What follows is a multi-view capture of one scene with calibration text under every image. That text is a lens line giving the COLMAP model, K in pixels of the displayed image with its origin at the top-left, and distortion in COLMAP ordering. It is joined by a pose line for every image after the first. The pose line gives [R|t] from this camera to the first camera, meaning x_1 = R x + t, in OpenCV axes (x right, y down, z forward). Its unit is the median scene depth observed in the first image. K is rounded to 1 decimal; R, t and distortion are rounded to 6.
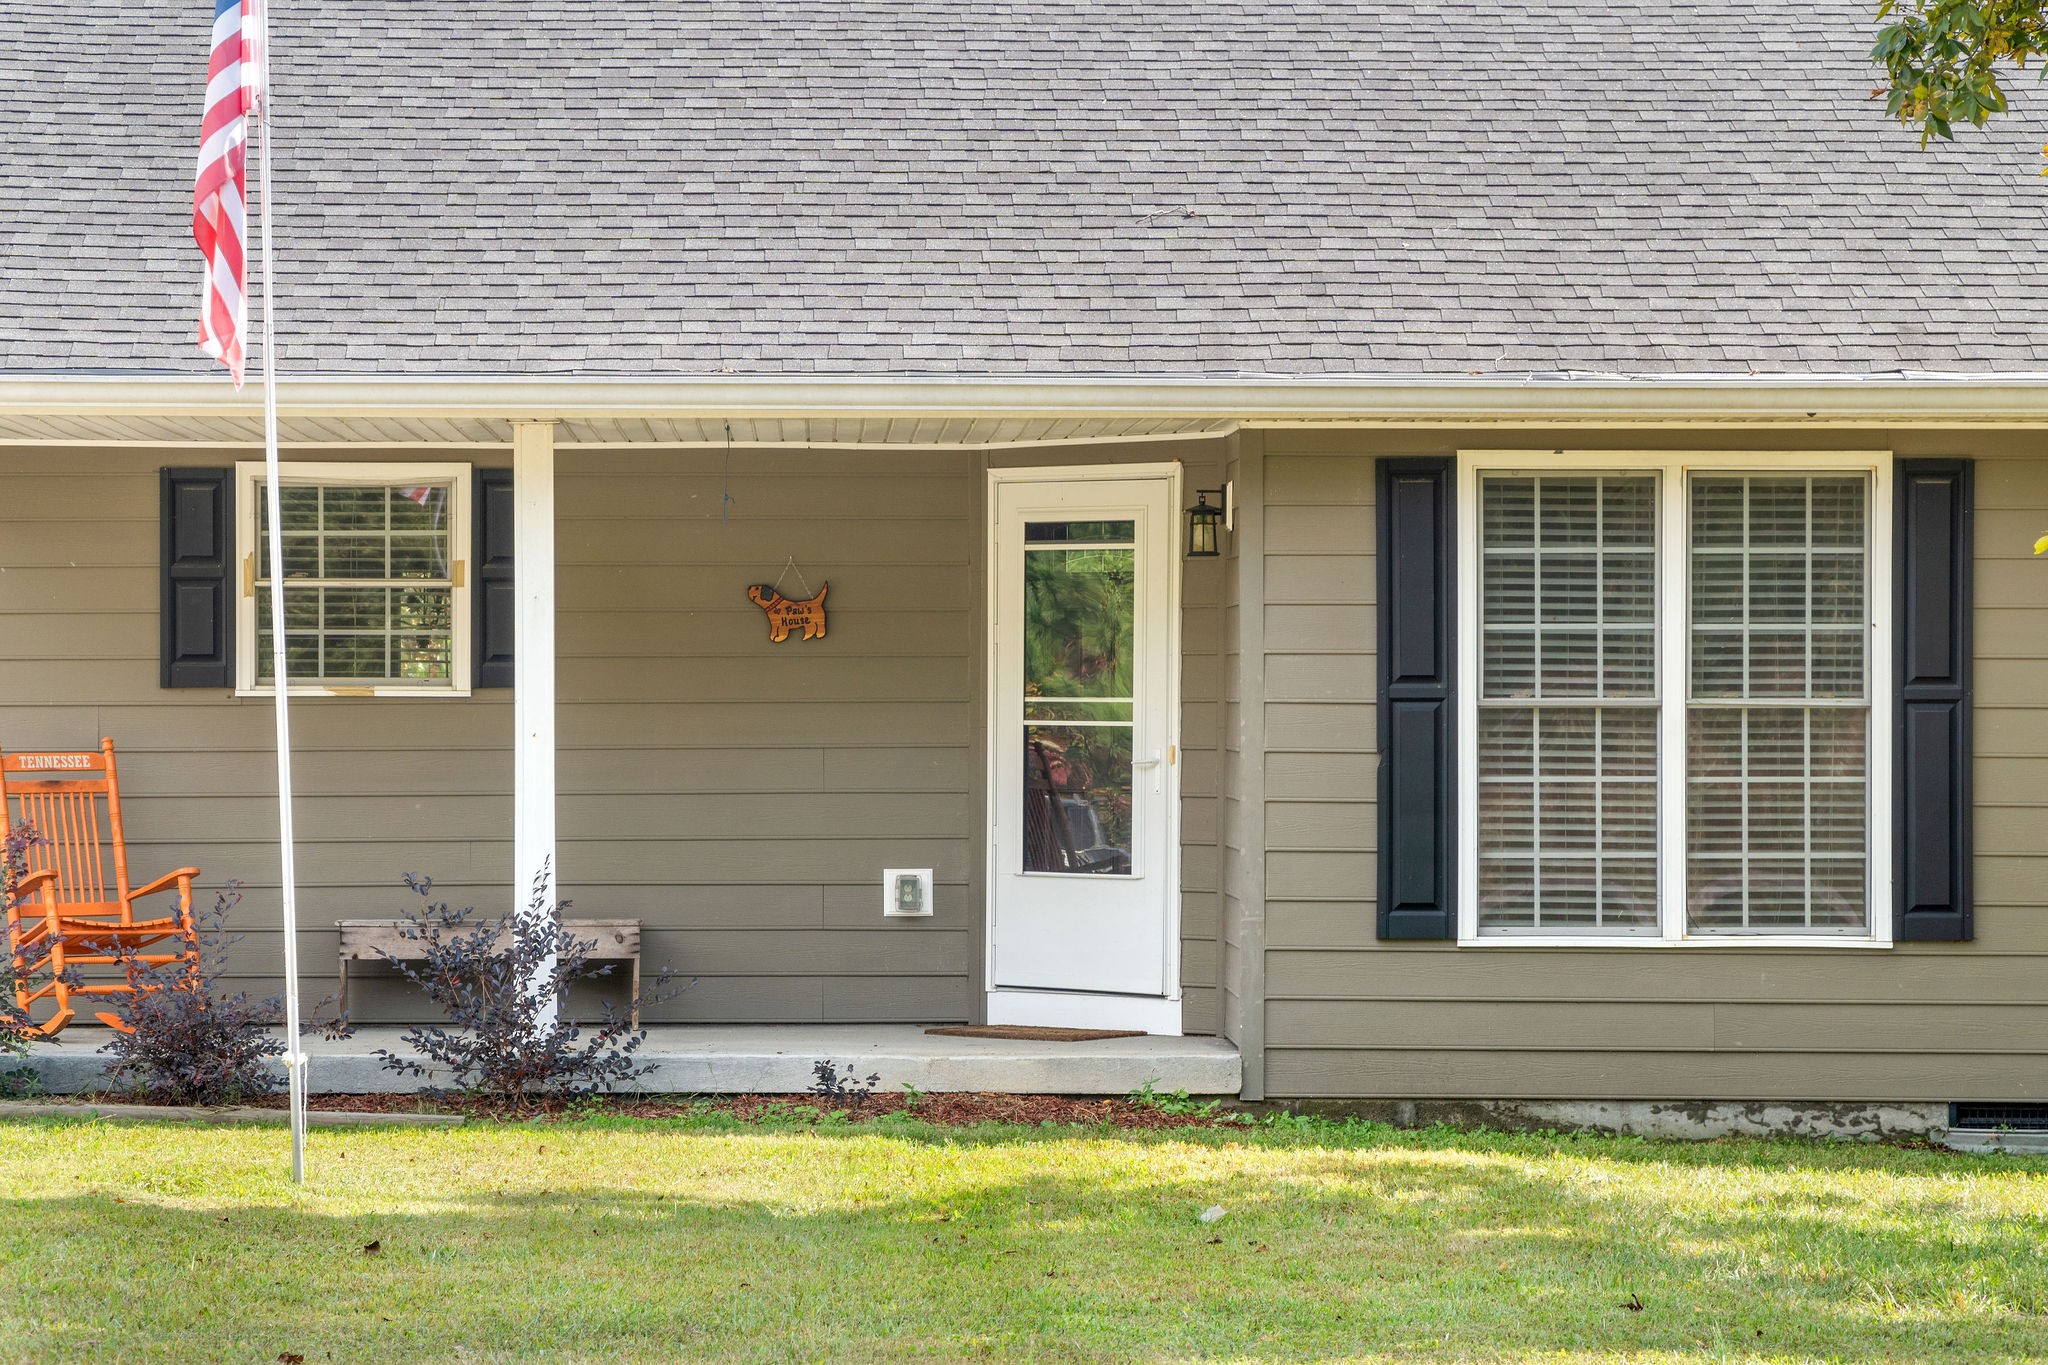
lens RADIAL K [[6772.6, 0, 1021.3], [0, 6772.6, 679.1], [0, 0, 1]] dist [0.105035, 0.000000]
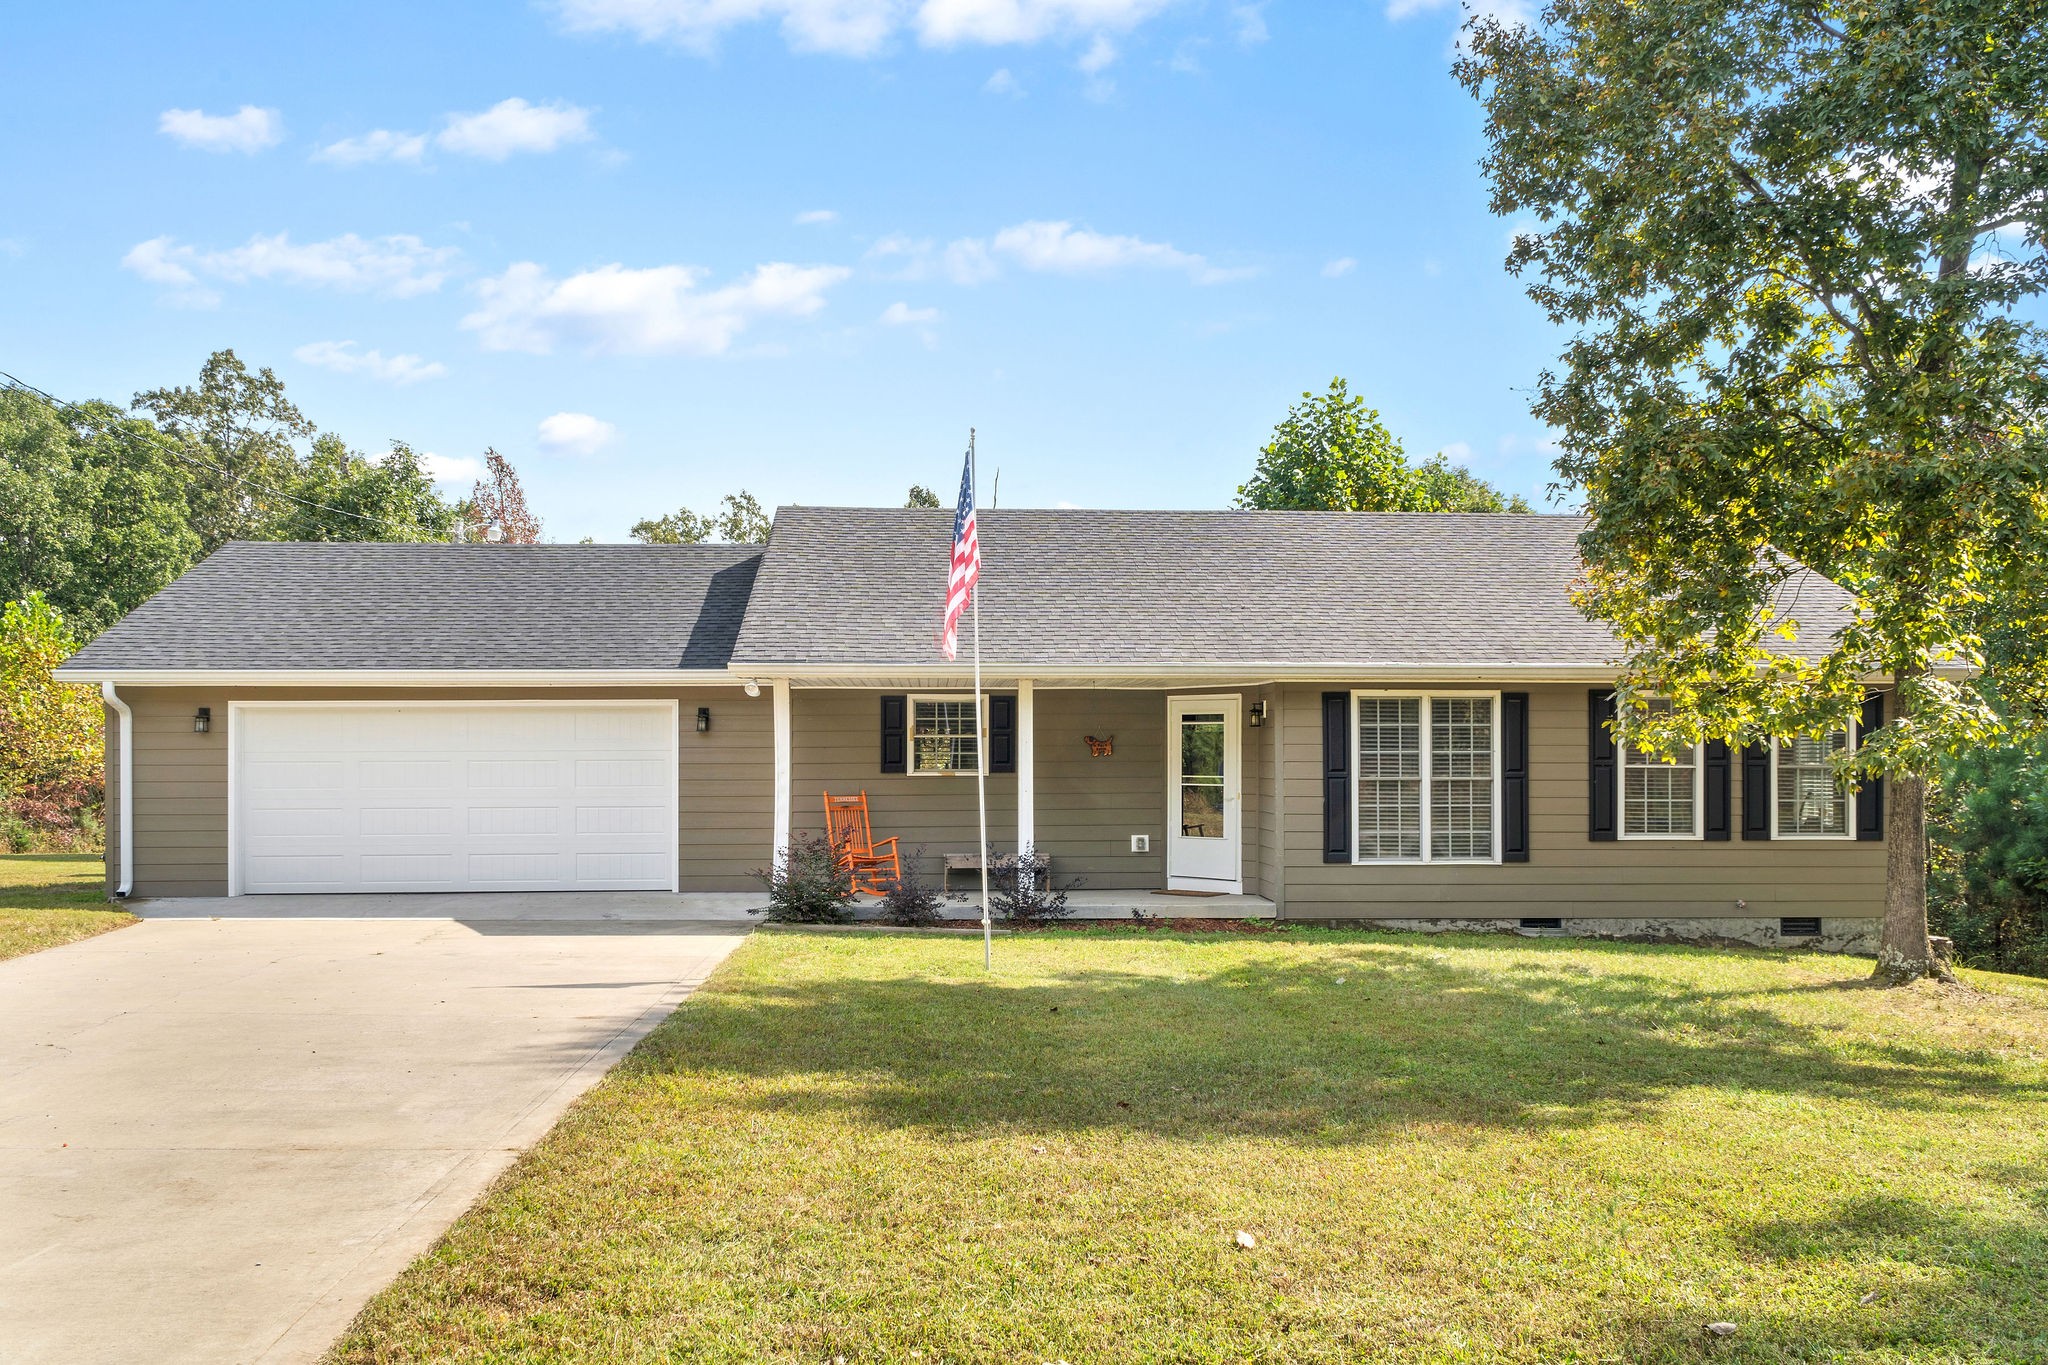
lens RADIAL K [[1794.1, 0, 1033.9], [0, 1794.1, 697.3], [0, 0, 1]] dist [-0.010543, -0.000713]
pose [[0.999276, -0.000621, 0.038029, -0.096298], [0.001716, 0.999585, -0.028763, -0.009151], [-0.037995, 0.028807, 0.998863, 0.253969]]
